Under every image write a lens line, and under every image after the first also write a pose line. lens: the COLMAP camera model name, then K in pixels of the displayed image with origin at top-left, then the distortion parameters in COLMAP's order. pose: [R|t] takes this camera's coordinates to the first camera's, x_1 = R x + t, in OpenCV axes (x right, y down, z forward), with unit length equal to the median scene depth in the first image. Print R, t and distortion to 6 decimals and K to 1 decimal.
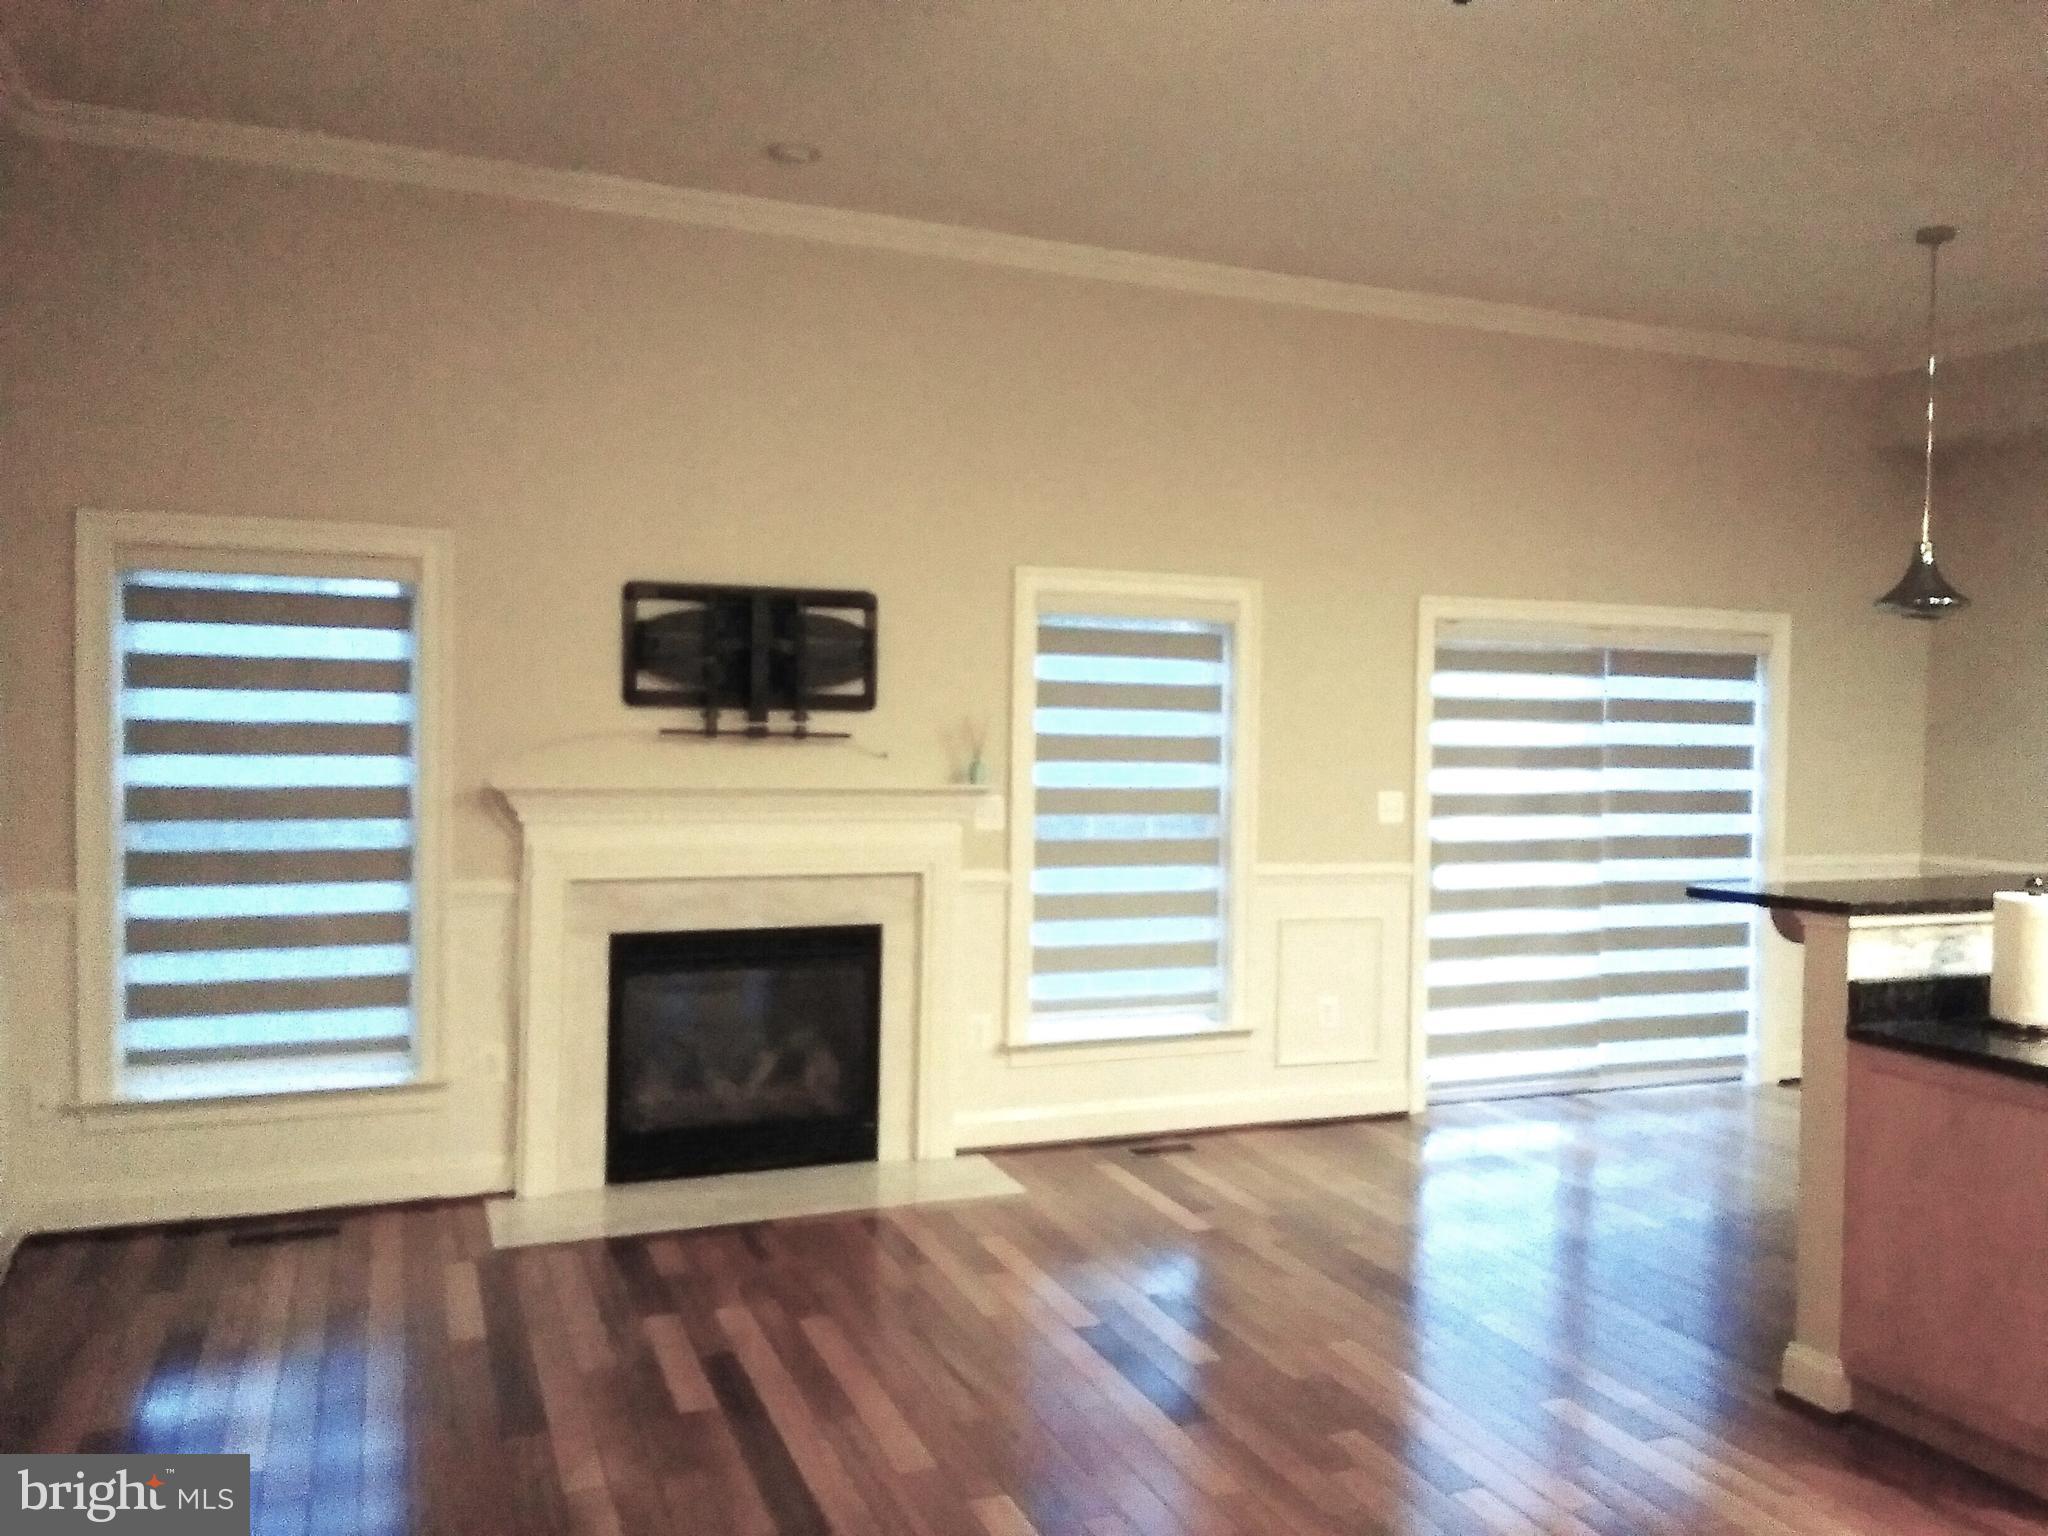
lens RADIAL K [[1589.5, 0, 1024.0], [0, 1589.5, 768.0], [0, 0, 1]] dist [0.083323, -0.131077]
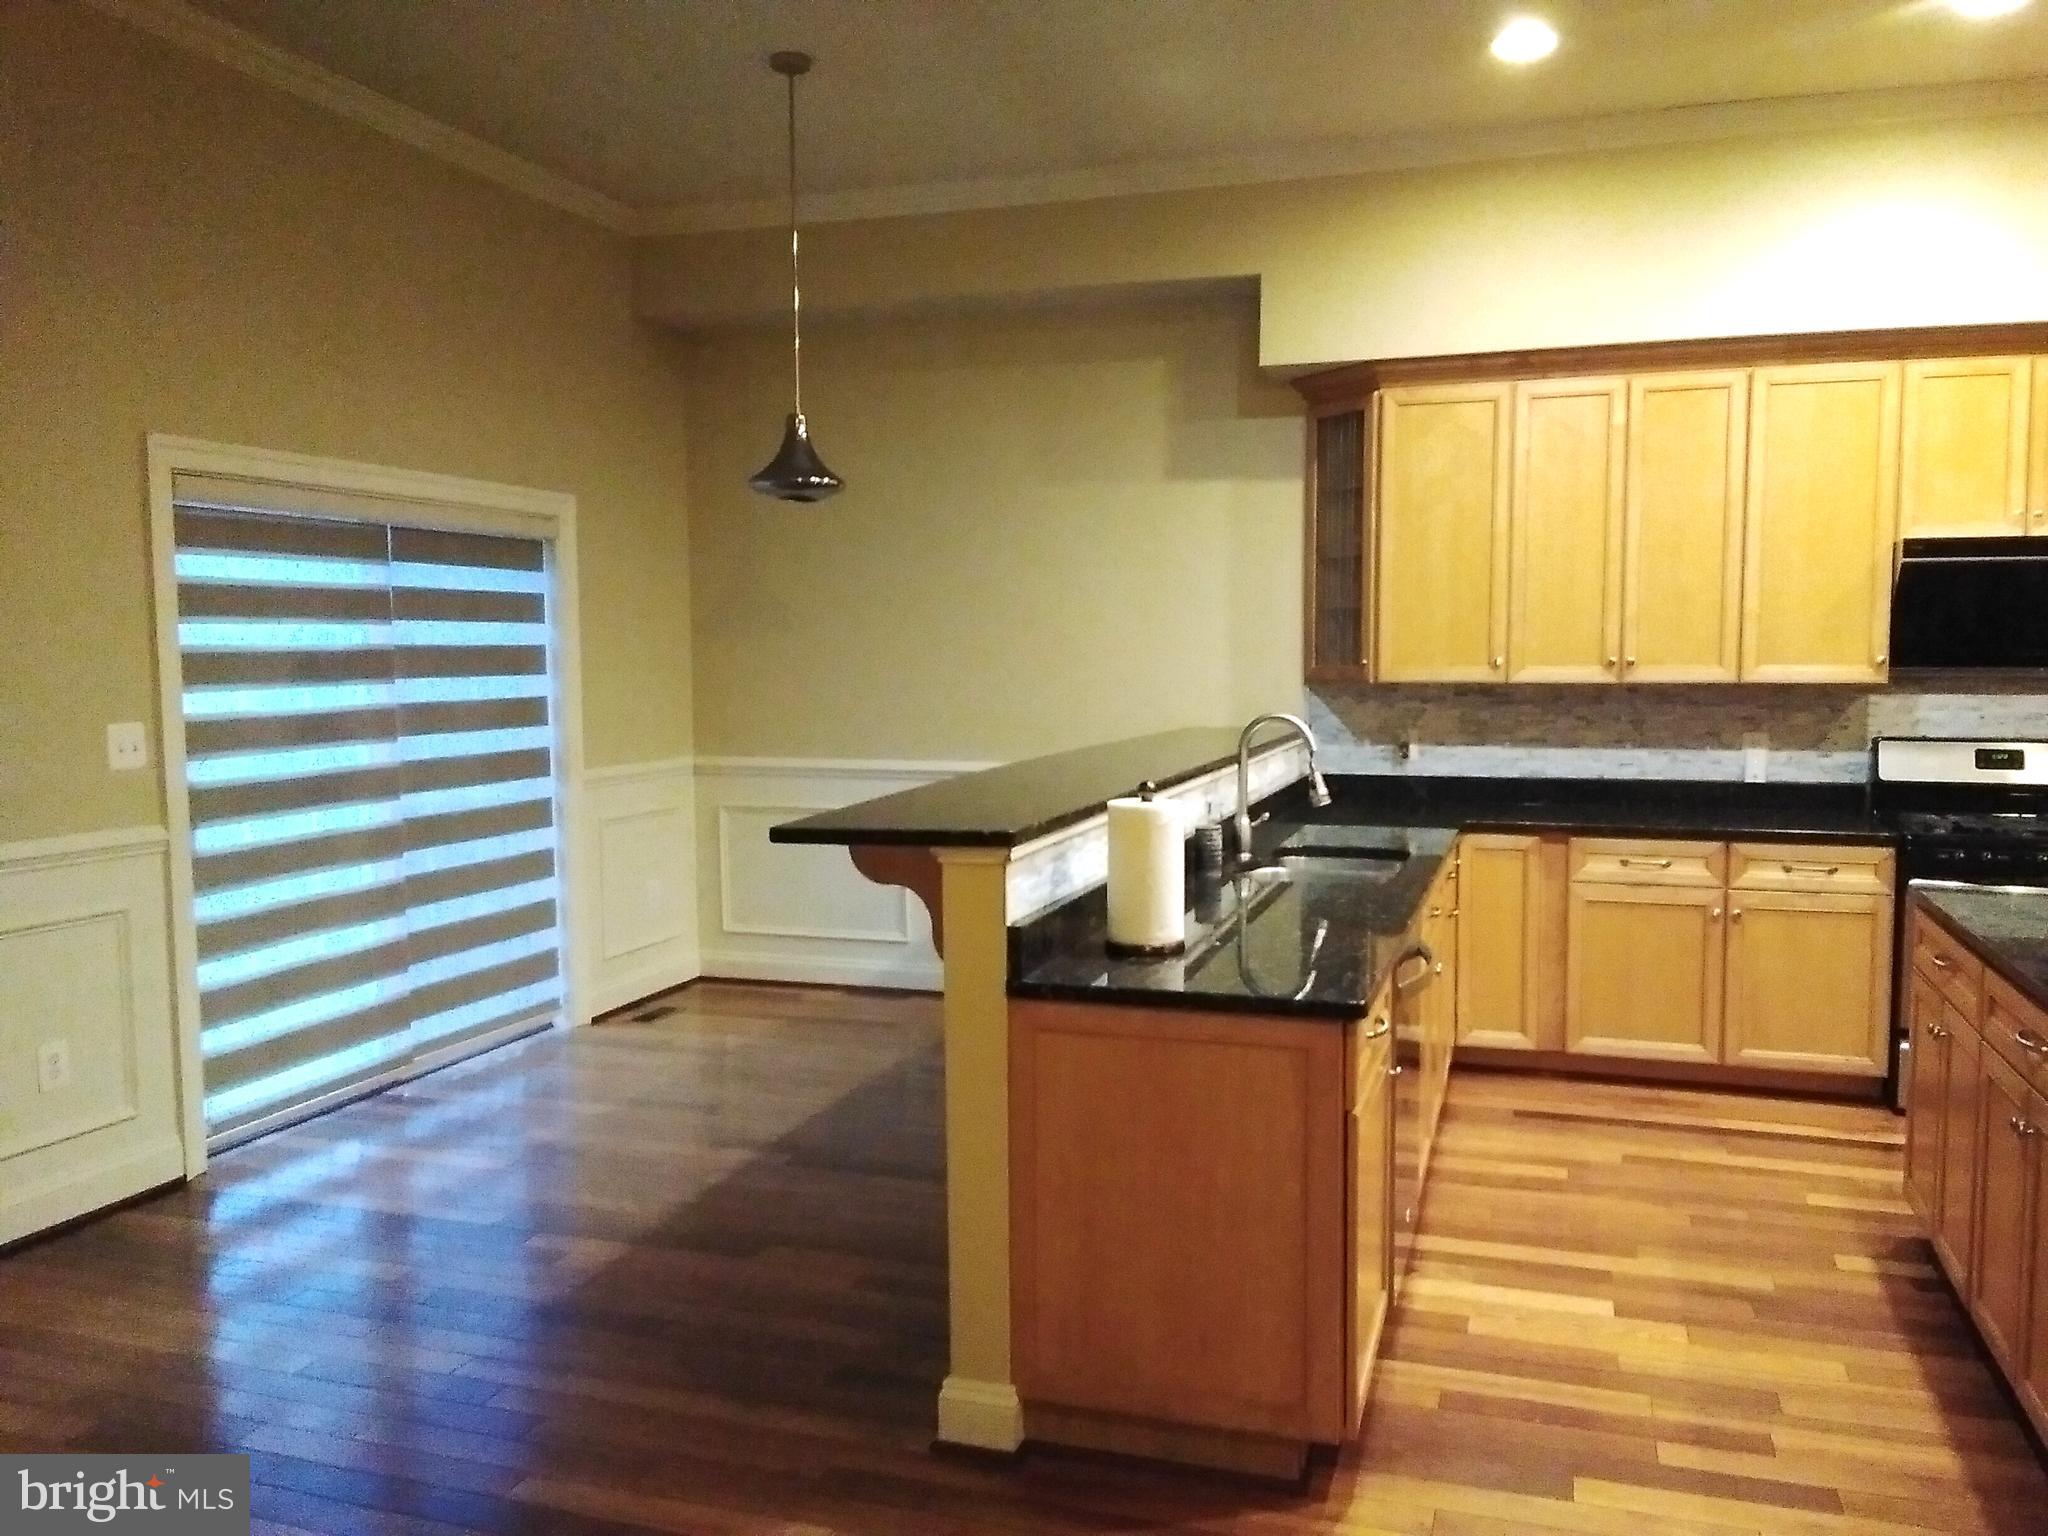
lens RADIAL K [[1589.5, 0, 1024.0], [0, 1589.5, 768.0], [0, 0, 1]] dist [0.083323, -0.131077]
pose [[0.639341, -0.079795, 0.764772, -0.059479], [0.034684, 0.996581, 0.074987, -0.004785], [-0.768141, -0.021417, 0.639923, 0.313847]]
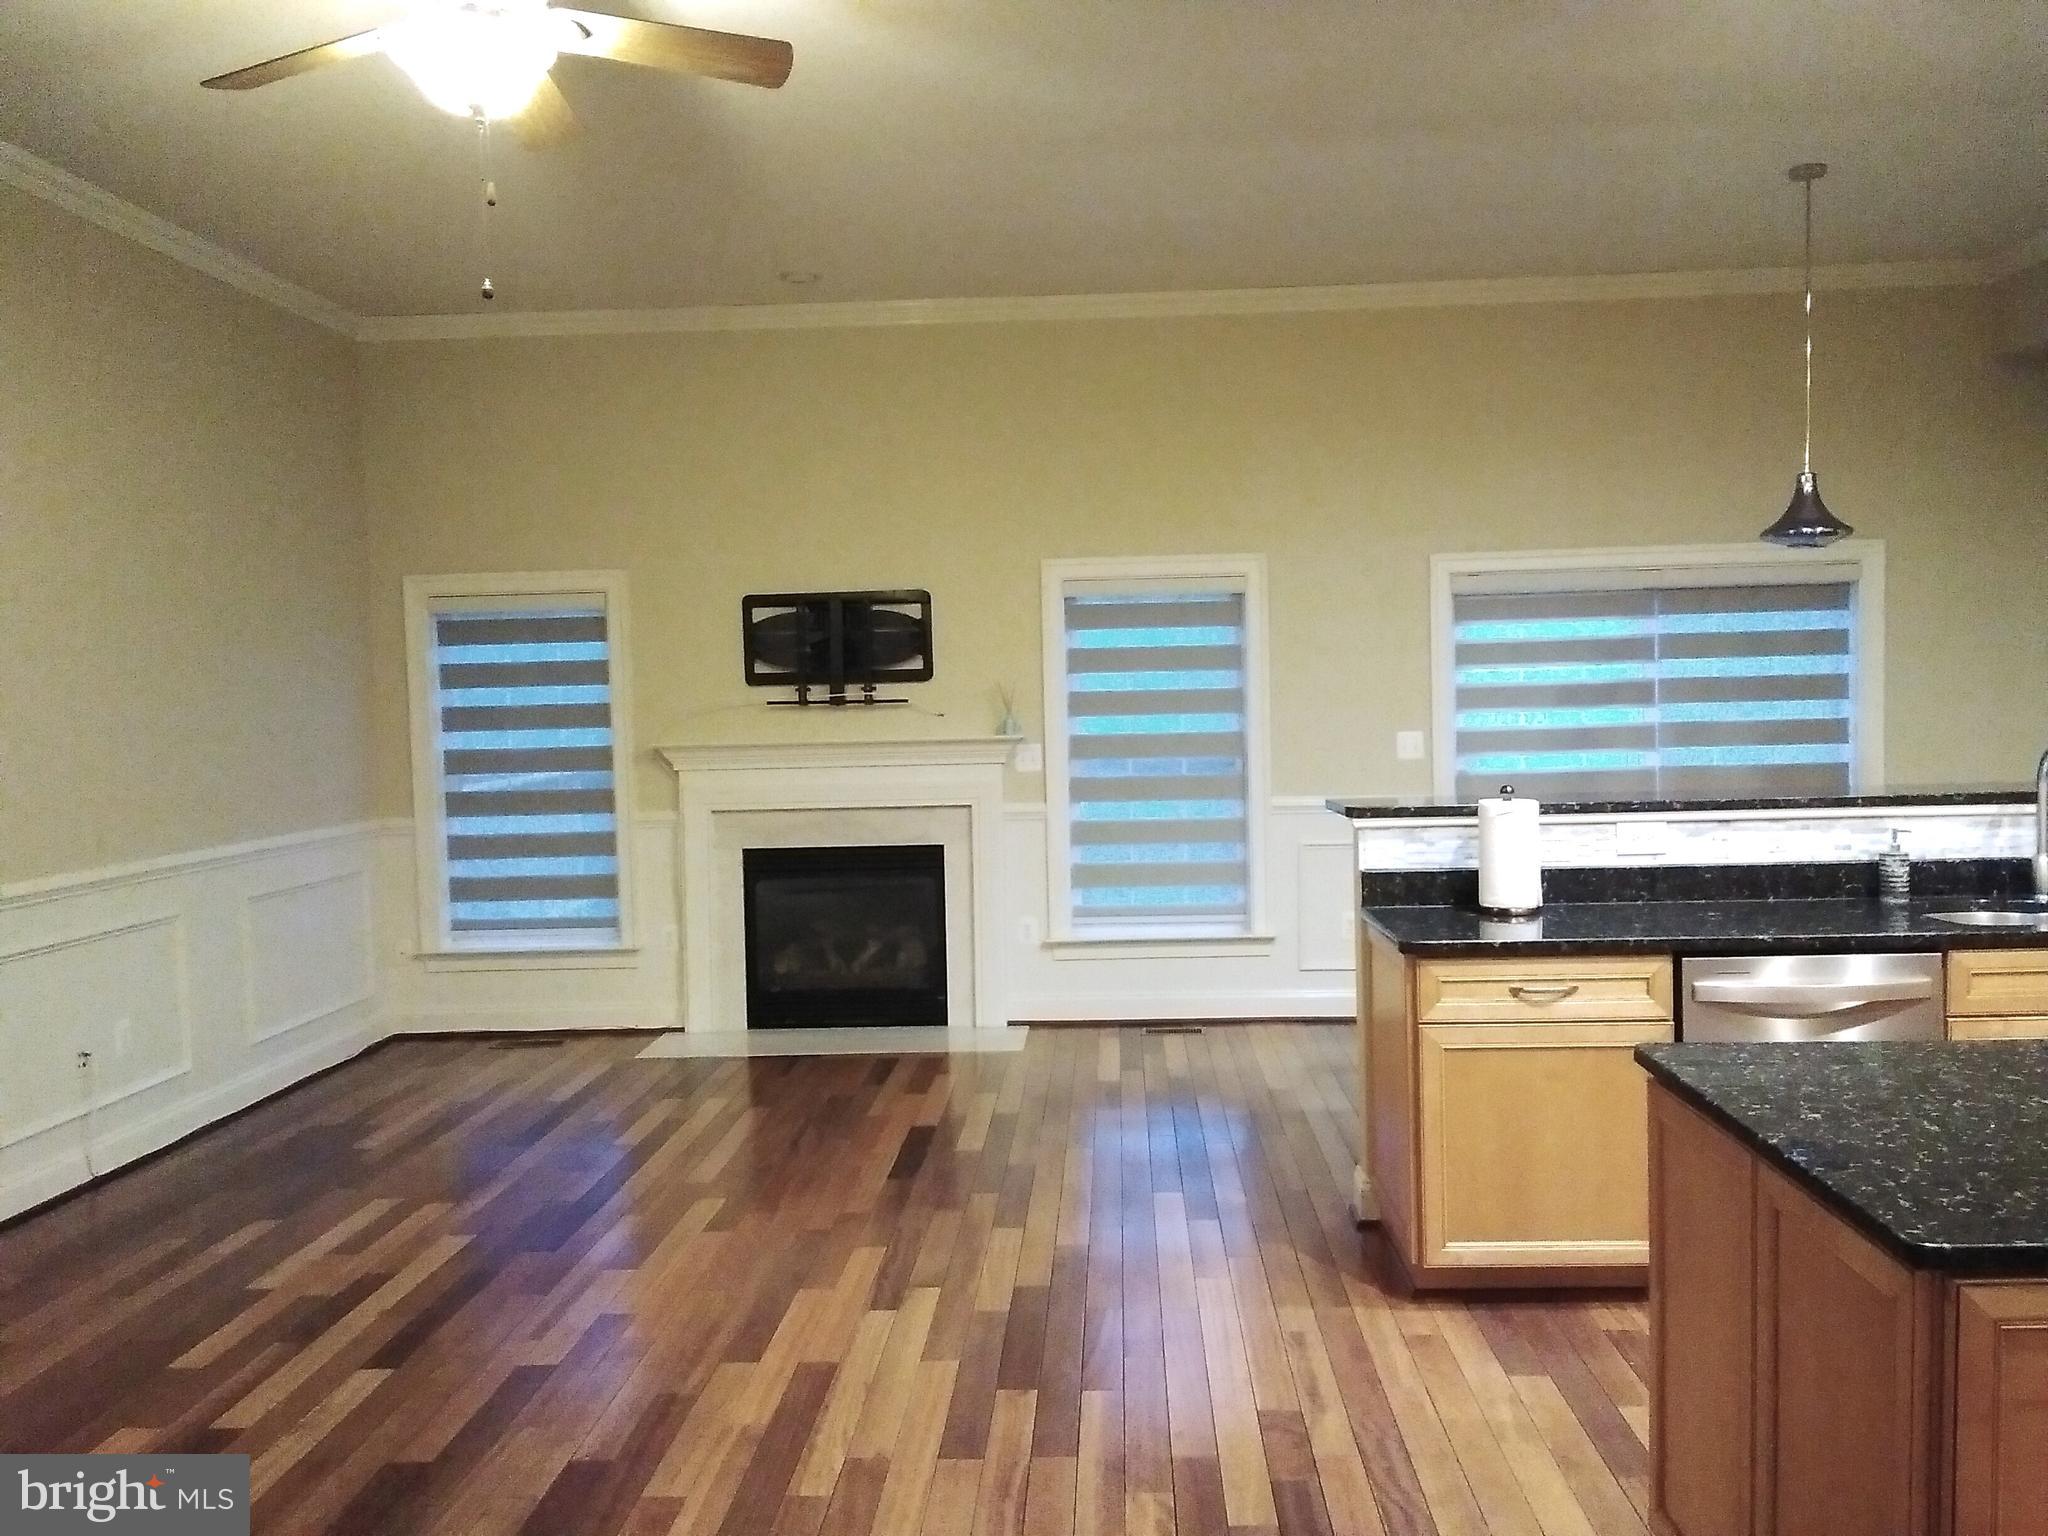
lens RADIAL K [[1589.5, 0, 1024.0], [0, 1589.5, 768.0], [0, 0, 1]] dist [0.083323, -0.131077]
pose [[0.907098, -0.019991, -0.420444, 0.526551], [0.029672, 0.999424, 0.016497, 0.016315], [0.419872, -0.027439, 0.907168, -0.149967]]
